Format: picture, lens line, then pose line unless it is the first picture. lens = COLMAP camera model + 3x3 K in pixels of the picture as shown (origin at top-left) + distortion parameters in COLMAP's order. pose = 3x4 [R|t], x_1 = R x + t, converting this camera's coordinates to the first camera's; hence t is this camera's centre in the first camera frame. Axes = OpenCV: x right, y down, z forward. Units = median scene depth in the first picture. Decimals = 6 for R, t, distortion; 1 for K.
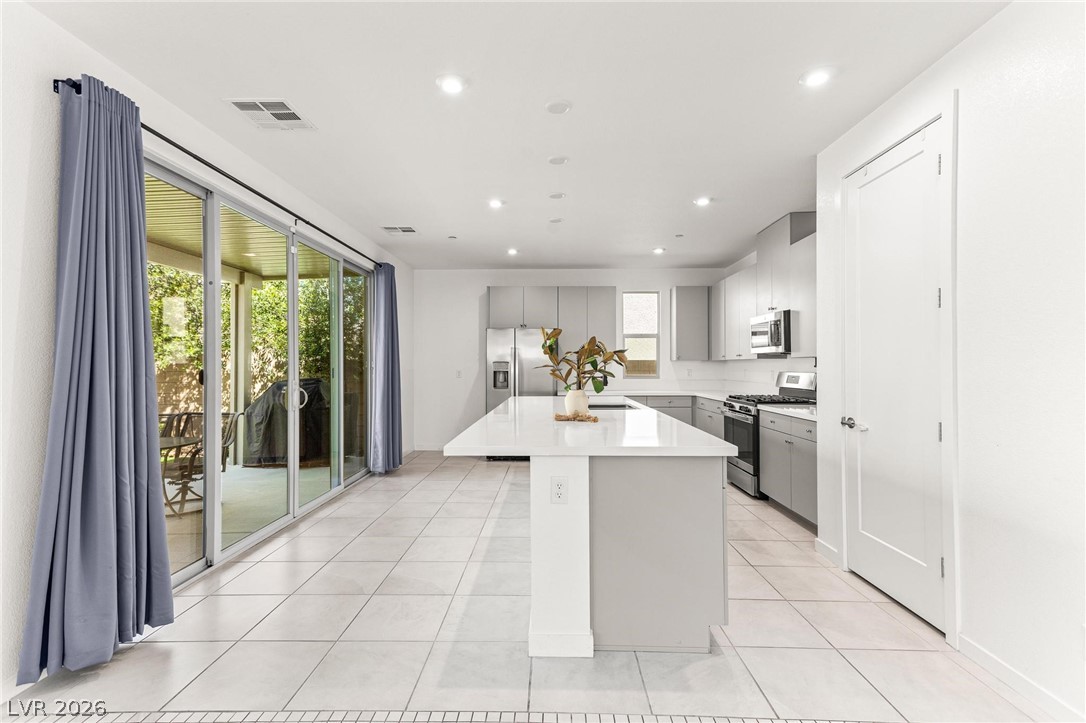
lens RADIAL K [[499.0, 0, 541.5], [0, 499.0, 361.8], [0, 0, 1]] dist [-0.000301, 0.000036]
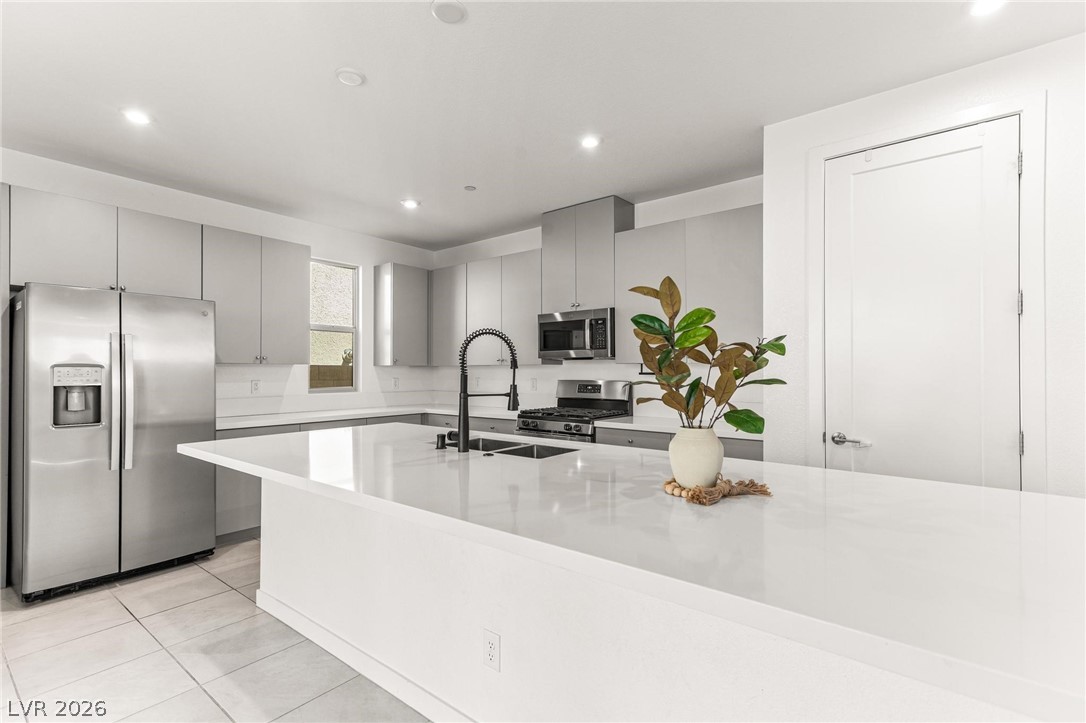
lens RADIAL K [[496.1, 0, 541.9], [0, 496.1, 367.5], [0, 0, 1]] dist [0.009420, 0.000272]
pose [[0.600352, 0.005825, 0.799715, -0.187555], [-0.005659, 0.999979, -0.003036, 0.001300], [-0.799716, -0.002703, 0.600373, 0.417566]]
